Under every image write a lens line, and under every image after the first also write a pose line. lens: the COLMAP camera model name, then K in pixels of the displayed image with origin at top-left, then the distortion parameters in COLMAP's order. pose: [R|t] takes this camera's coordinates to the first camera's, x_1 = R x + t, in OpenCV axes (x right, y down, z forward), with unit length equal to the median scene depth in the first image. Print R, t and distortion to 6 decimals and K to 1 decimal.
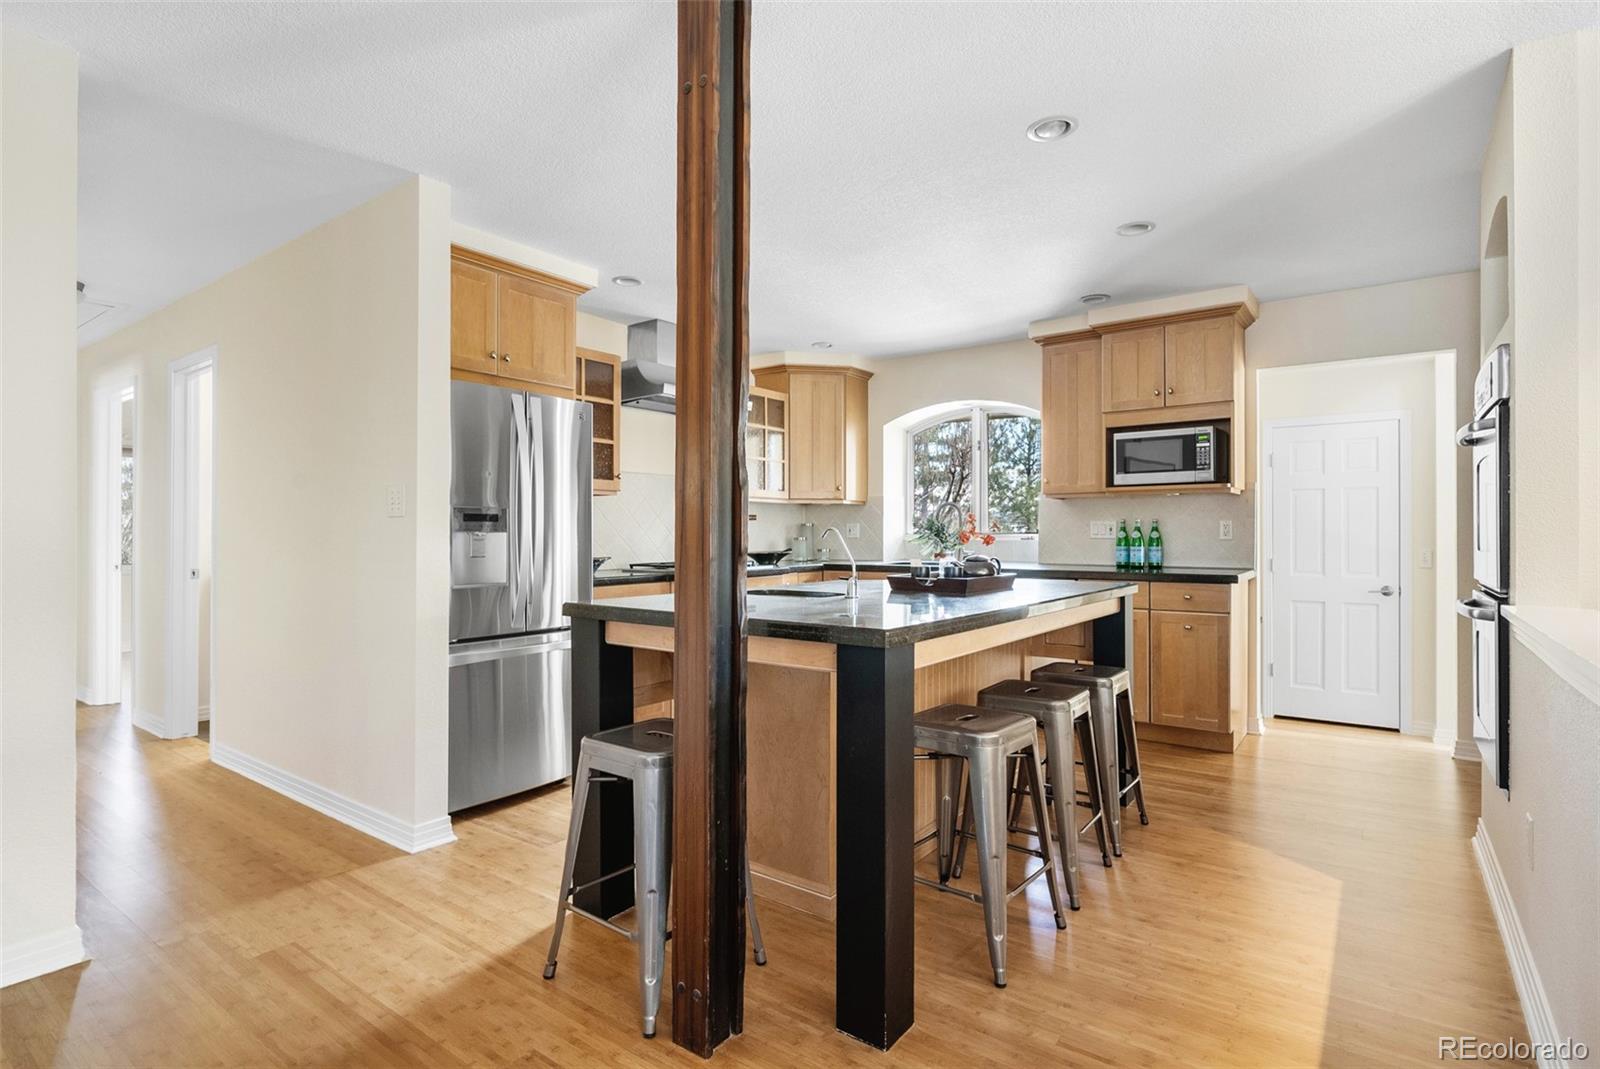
lens RADIAL K [[785.4, 0, 800.0], [0, 785.4, 534.5], [0, 0, 1]] dist [0.001446, 0.000354]
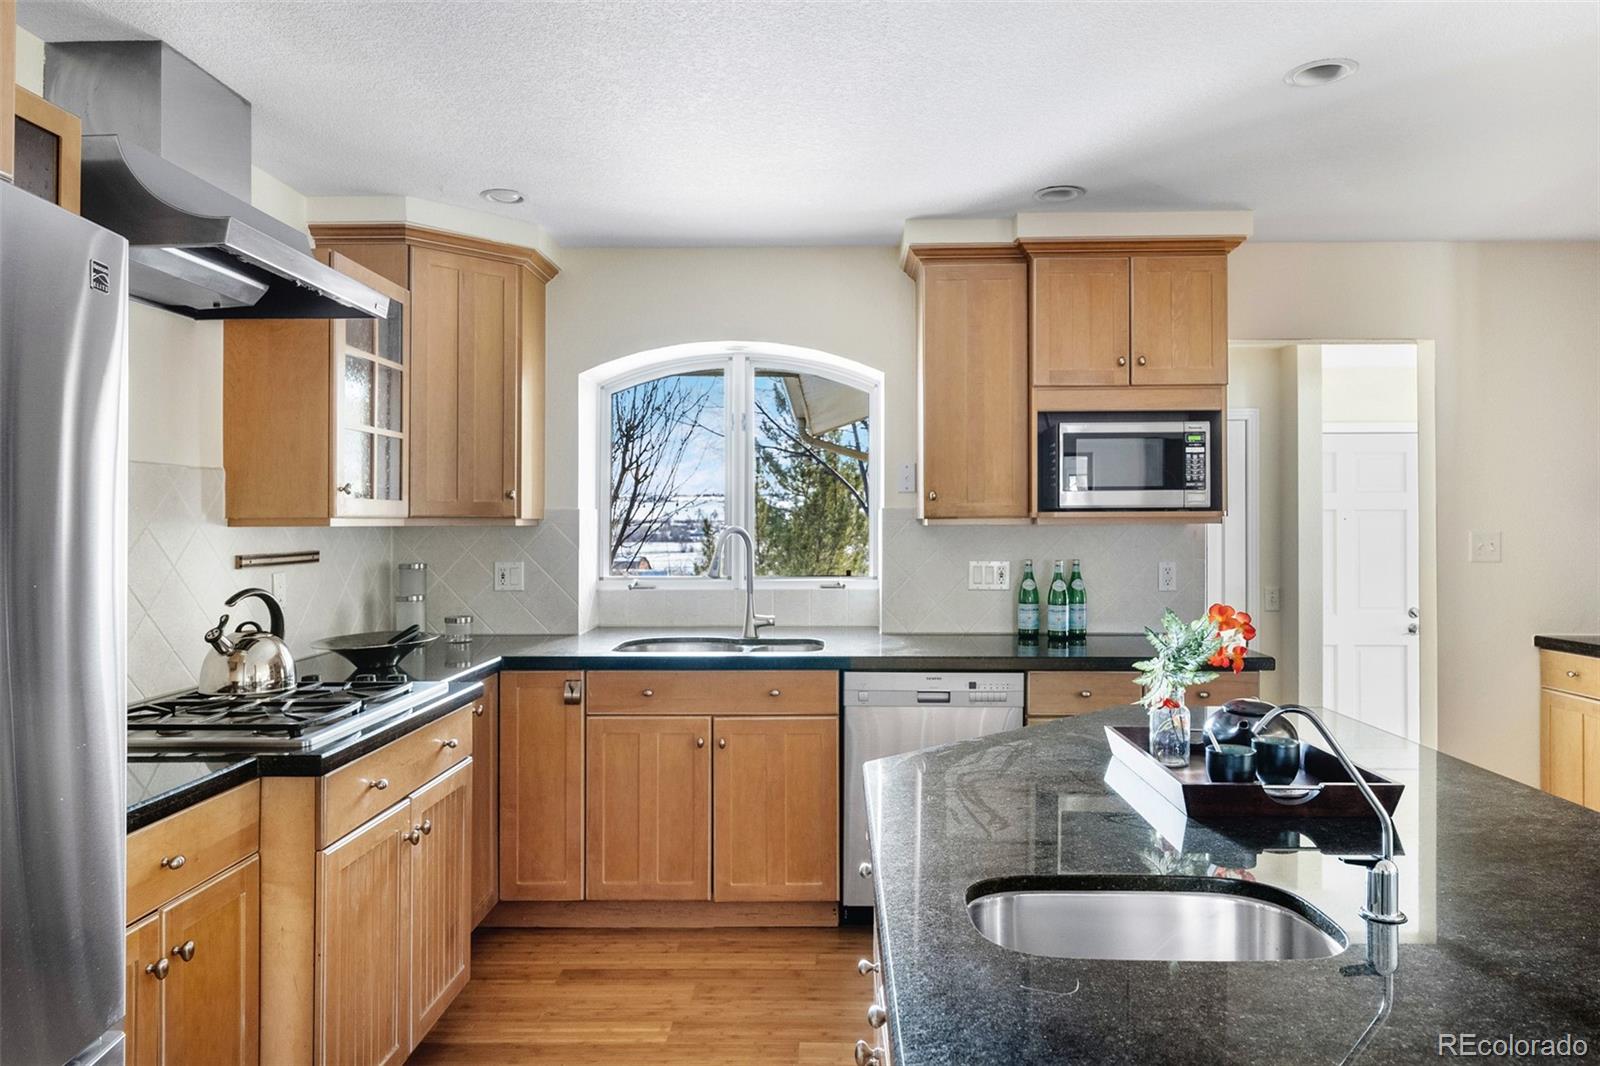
lens RADIAL K [[1092.7, 0, 800.0], [0, 1092.7, 533.0], [0, 0, 1]] dist [0.001791, 0.003200]
pose [[0.815663, -0.004296, 0.578511, -0.247913], [0.001961, 0.999987, 0.004661, -0.047558], [-0.578524, -0.002667, 0.815661, 0.425160]]
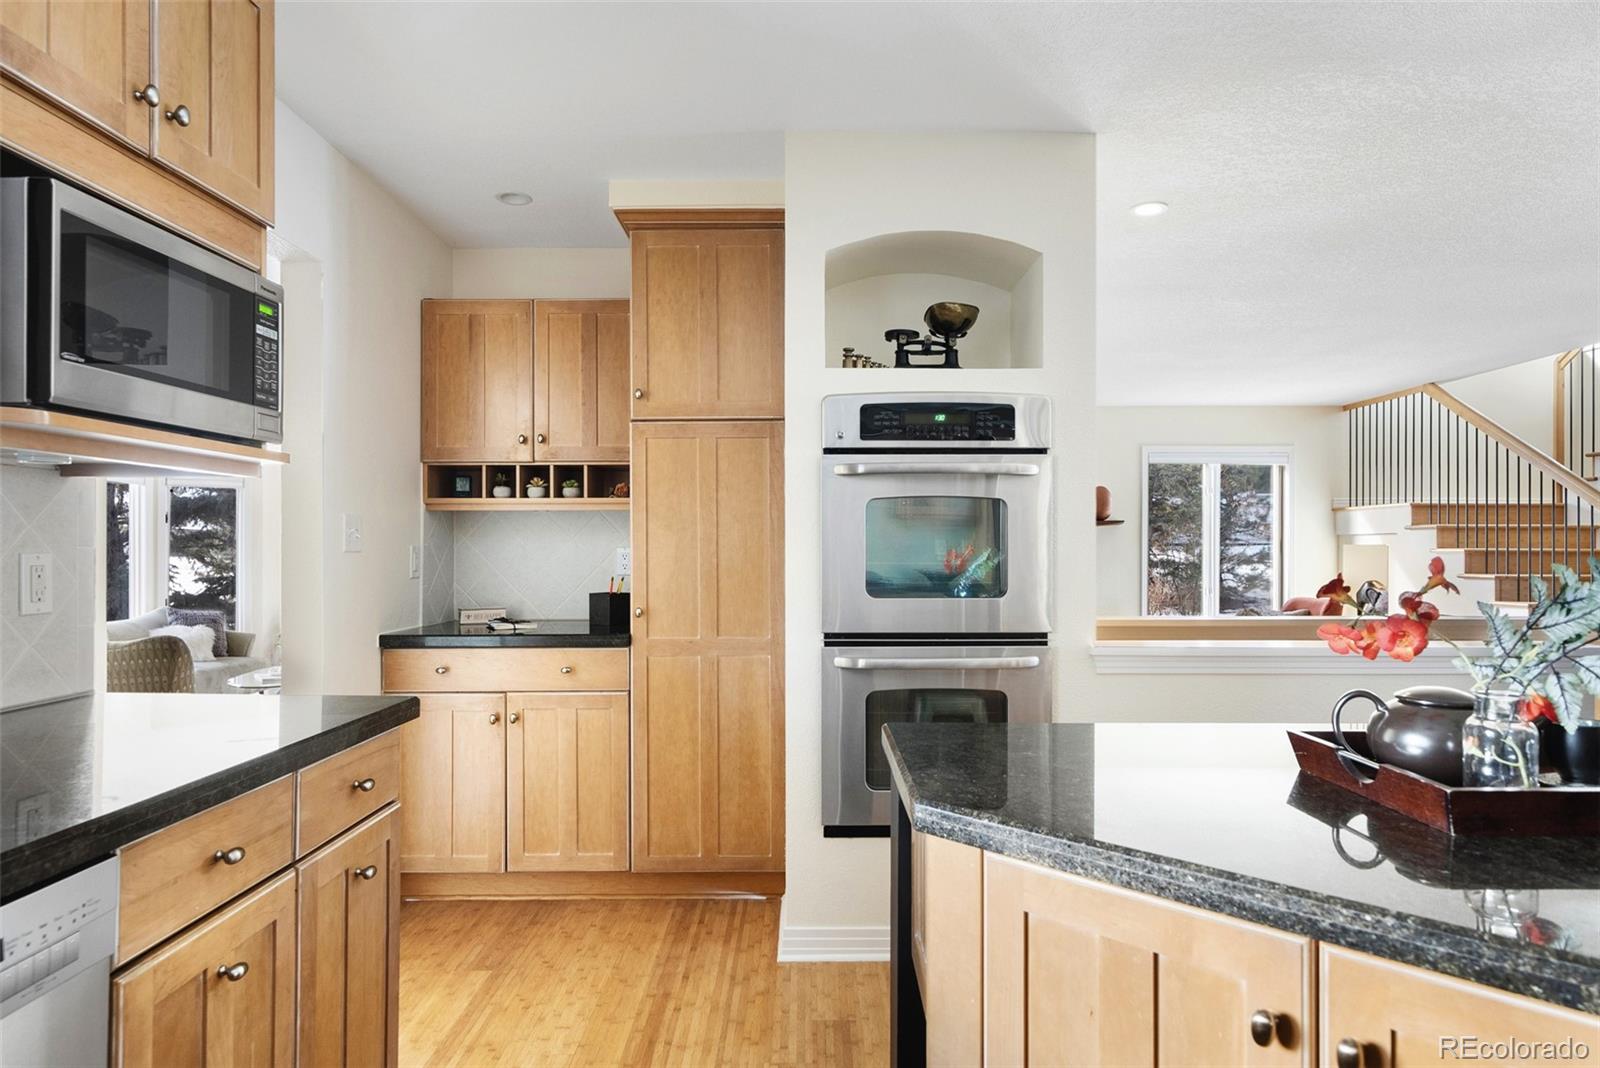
lens RADIAL K [[892.4, 0, 800.0], [0, 892.4, 534.0], [0, 0, 1]] dist [0.000503, 0.000199]
pose [[-0.591962, 0.011973, 0.805877, 0.065315], [-0.001153, 0.999876, -0.015703, -0.020750], [-0.805965, -0.010225, -0.591875, 0.965081]]
